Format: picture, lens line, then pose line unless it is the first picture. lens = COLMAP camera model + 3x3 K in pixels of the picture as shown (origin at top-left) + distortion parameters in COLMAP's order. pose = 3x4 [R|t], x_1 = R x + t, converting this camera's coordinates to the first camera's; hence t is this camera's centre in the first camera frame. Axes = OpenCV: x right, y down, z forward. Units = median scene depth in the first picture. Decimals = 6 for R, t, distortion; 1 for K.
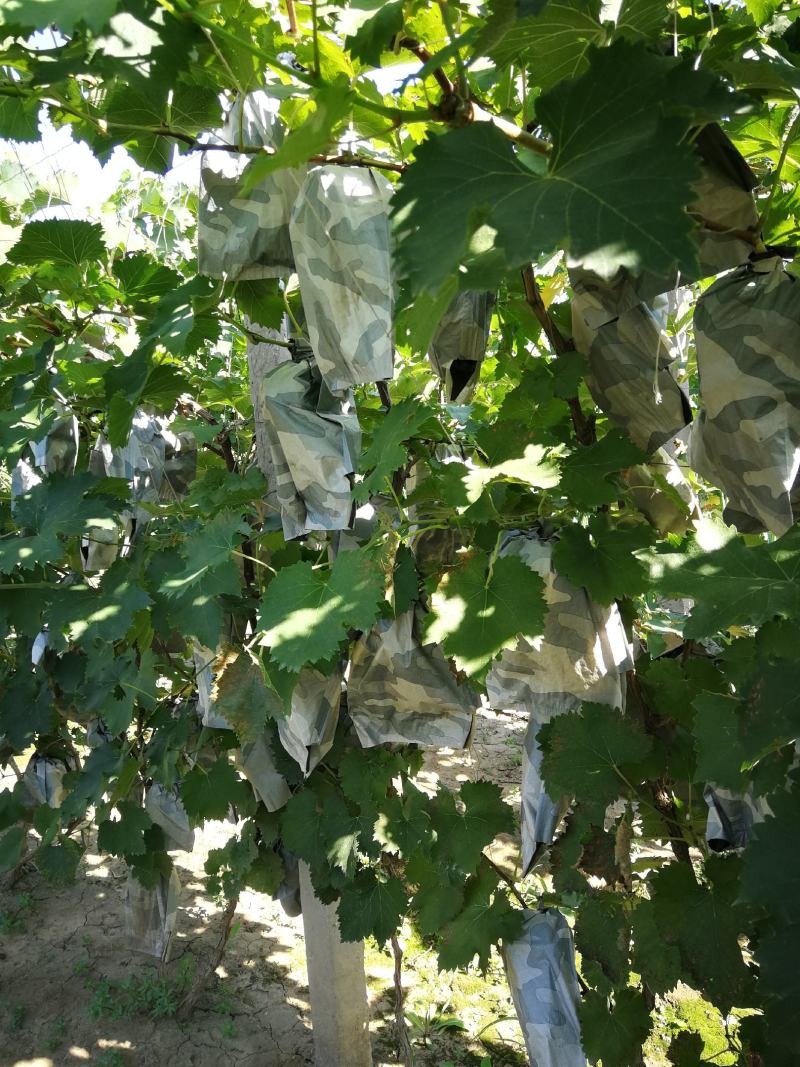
lens RADIAL K [[914.1, 0, 399.4], [0, 914.1, 533.3], [0, 0, 1]] dist [0.021484, -0.041301]
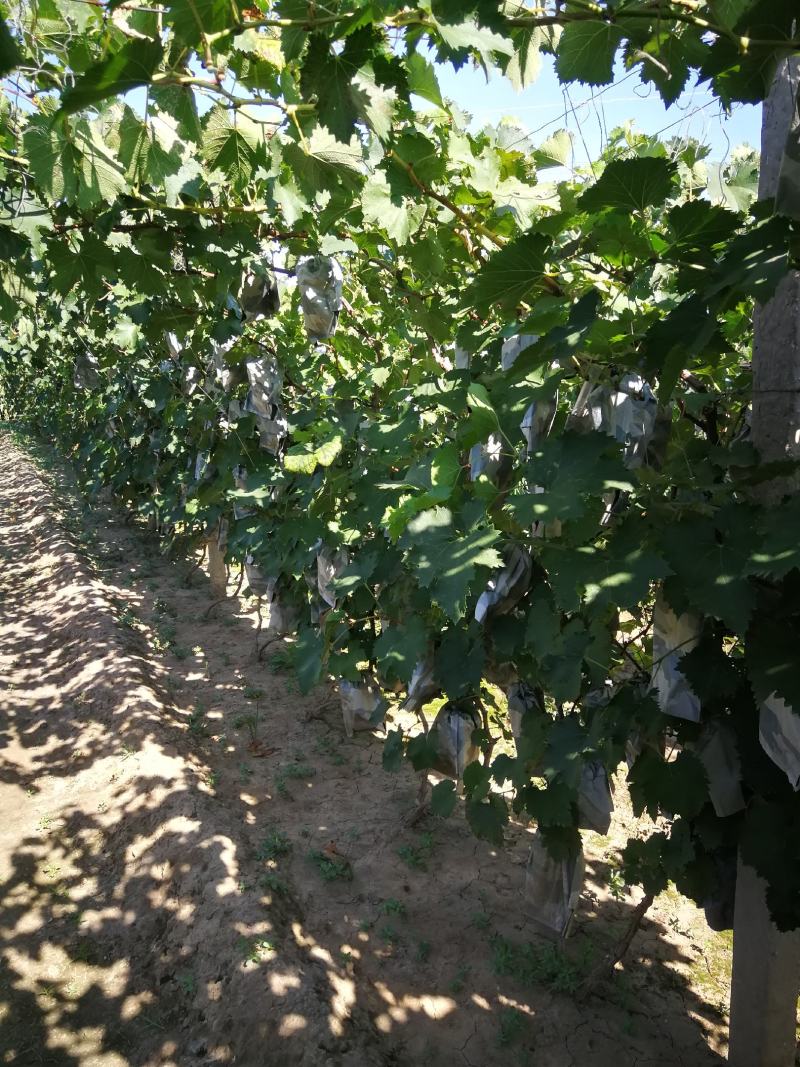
lens RADIAL K [[914.1, 0, 366.9], [0, 914.1, 538.0], [0, 0, 1]] dist [0.021484, -0.041301]
pose [[0.909897, 0.107019, -0.400792, -0.103995], [-0.097140, 0.994255, 0.044953, 0.015282], [0.403300, -0.001969, 0.915066, 0.008853]]
